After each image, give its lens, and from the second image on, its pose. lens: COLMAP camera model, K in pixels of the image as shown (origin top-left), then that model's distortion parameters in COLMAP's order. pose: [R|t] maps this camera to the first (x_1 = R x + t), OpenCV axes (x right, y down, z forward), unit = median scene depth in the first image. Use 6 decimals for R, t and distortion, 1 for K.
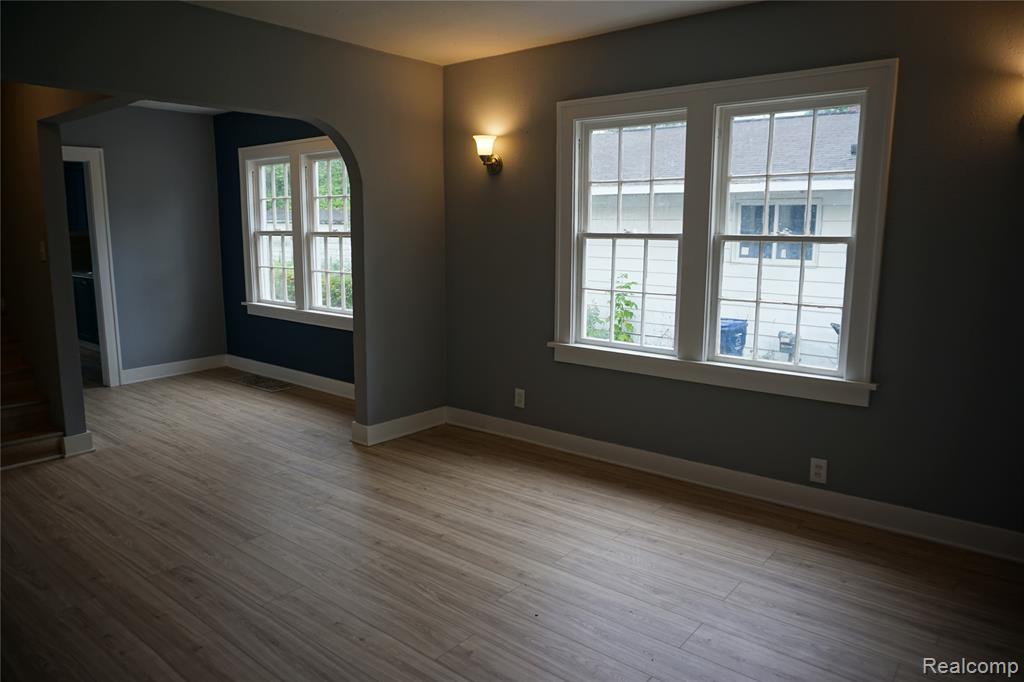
lens RADIAL K [[686.8, 0, 509.5], [0, 686.8, 324.0], [0, 0, 1]] dist [-0.046169, 0.031146]
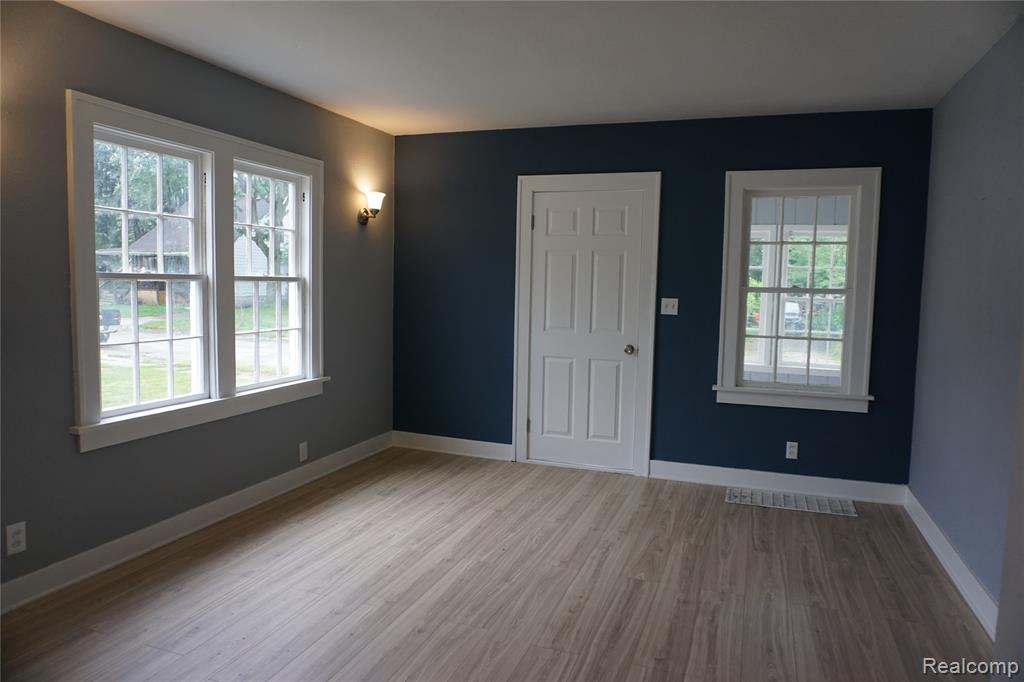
lens RADIAL K [[685.7, 0, 514.9], [0, 685.7, 339.2], [0, 0, 1]] dist [-0.052202, 0.032330]
pose [[-0.333259, -0.088839, 0.938641, -0.881209], [0.108604, 0.985307, 0.131815, -0.127182], [-0.936559, 0.145869, -0.318714, 0.964360]]
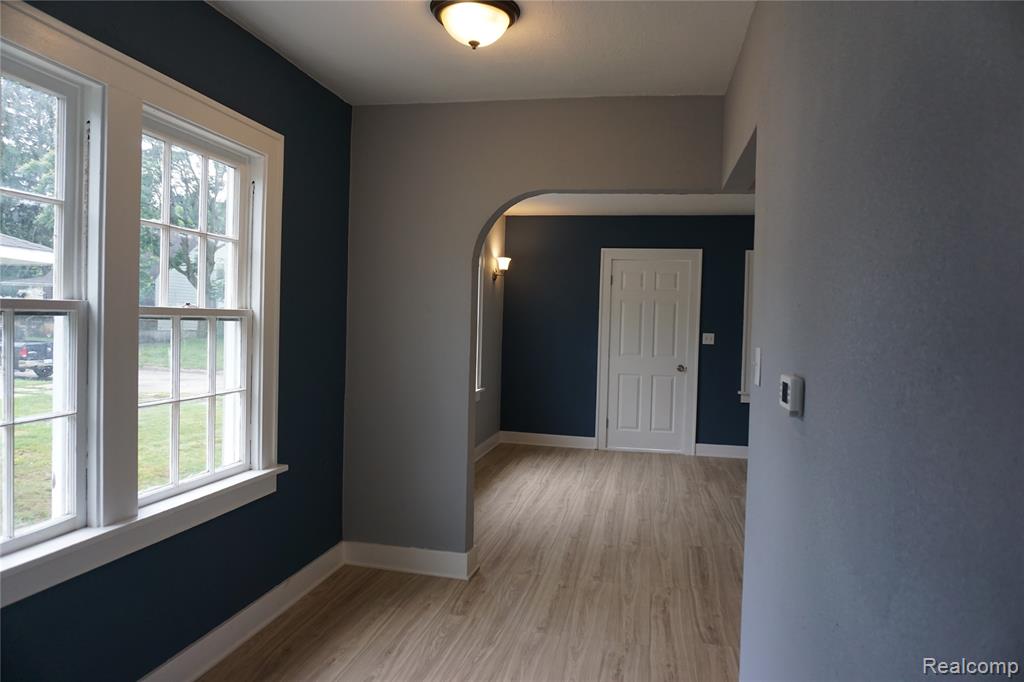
lens RADIAL K [[685.7, 0, 510.2], [0, 685.7, 344.3], [0, 0, 1]] dist [-0.052202, 0.032330]
pose [[-0.463662, -0.047729, 0.884726, -1.215874], [0.093361, 0.990357, 0.102356, -0.224080], [-0.881080, 0.130057, -0.454735, 1.665228]]
